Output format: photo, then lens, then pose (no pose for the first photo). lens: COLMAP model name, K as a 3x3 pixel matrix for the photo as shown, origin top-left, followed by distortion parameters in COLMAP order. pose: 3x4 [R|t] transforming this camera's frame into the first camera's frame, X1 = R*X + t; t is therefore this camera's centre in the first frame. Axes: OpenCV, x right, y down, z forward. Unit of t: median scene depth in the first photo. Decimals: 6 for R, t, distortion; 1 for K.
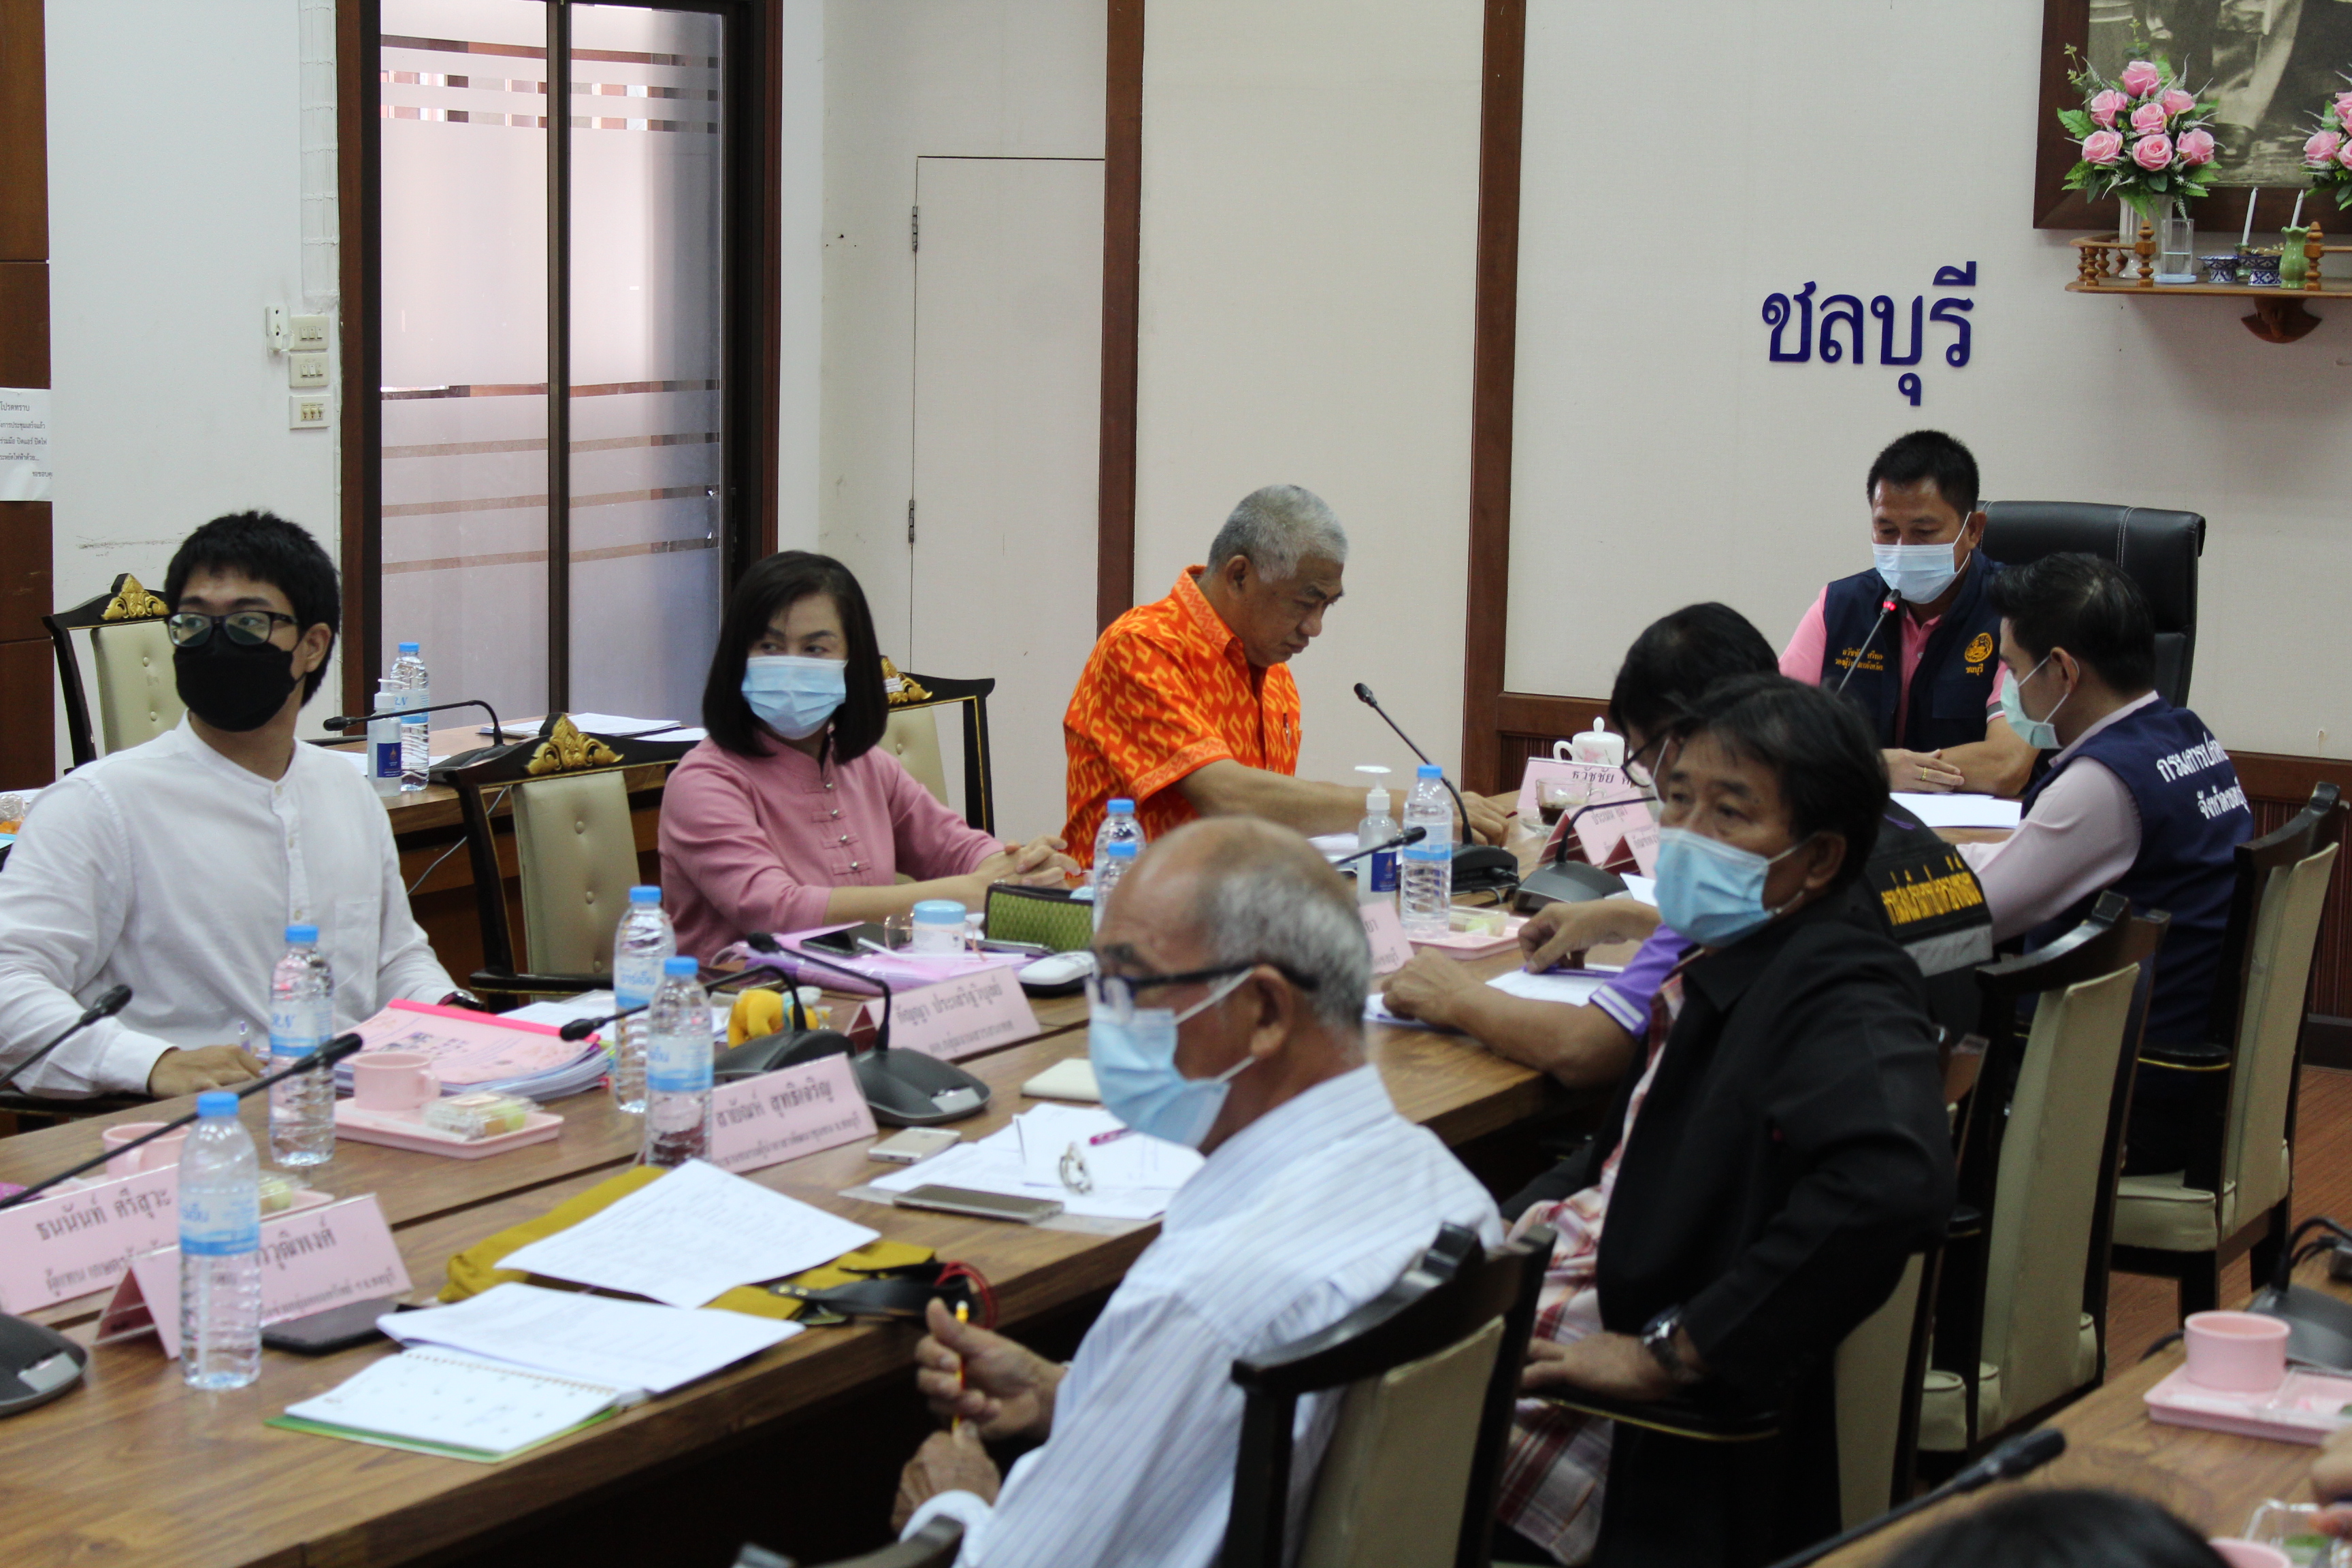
lens RADIAL K [[4665.9, 0, 1177.5], [0, 4665.9, 784.0], [0, 0, 1]] dist [0.073757, 0.000000]
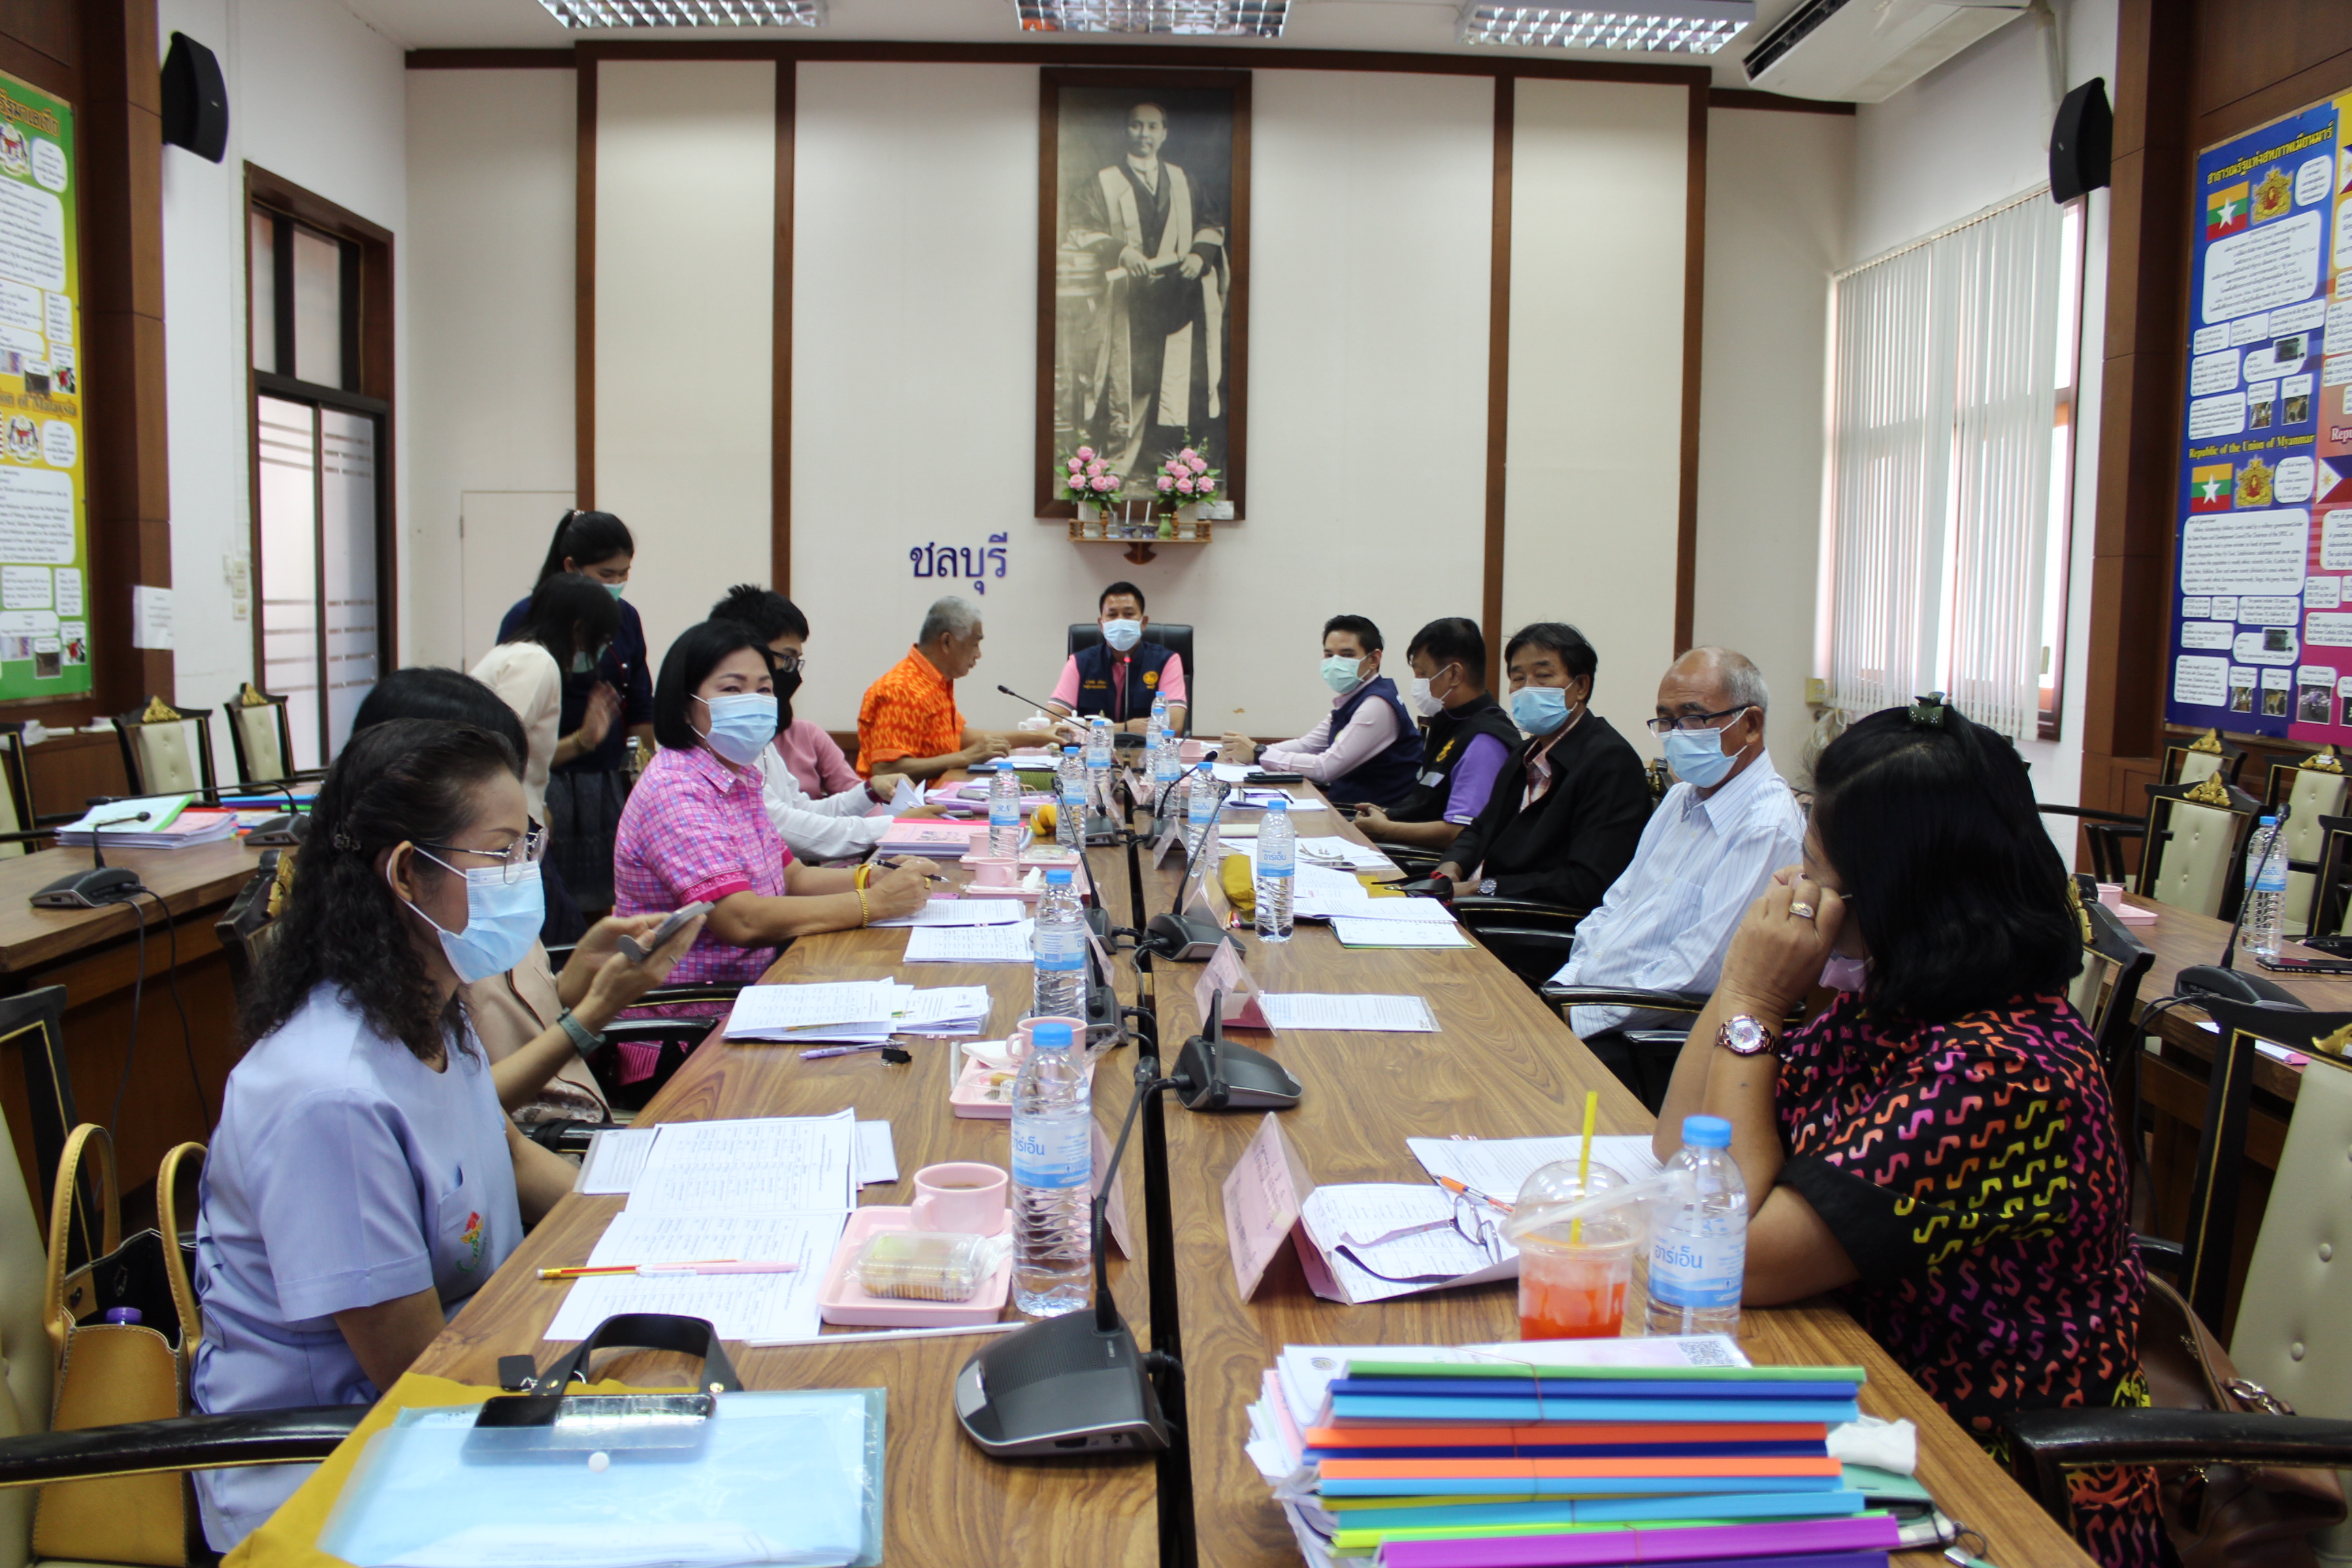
lens RADIAL K [[1989.3, 0, 1181.2], [0, 1989.3, 790.9], [0, 0, 1]] dist [-0.014893, 0.008505]
pose [[0.864906, -0.064473, 0.497776, -0.262891], [0.071357, 0.997437, 0.005204, 0.019682], [-0.496836, 0.031018, 0.867290, 0.091128]]
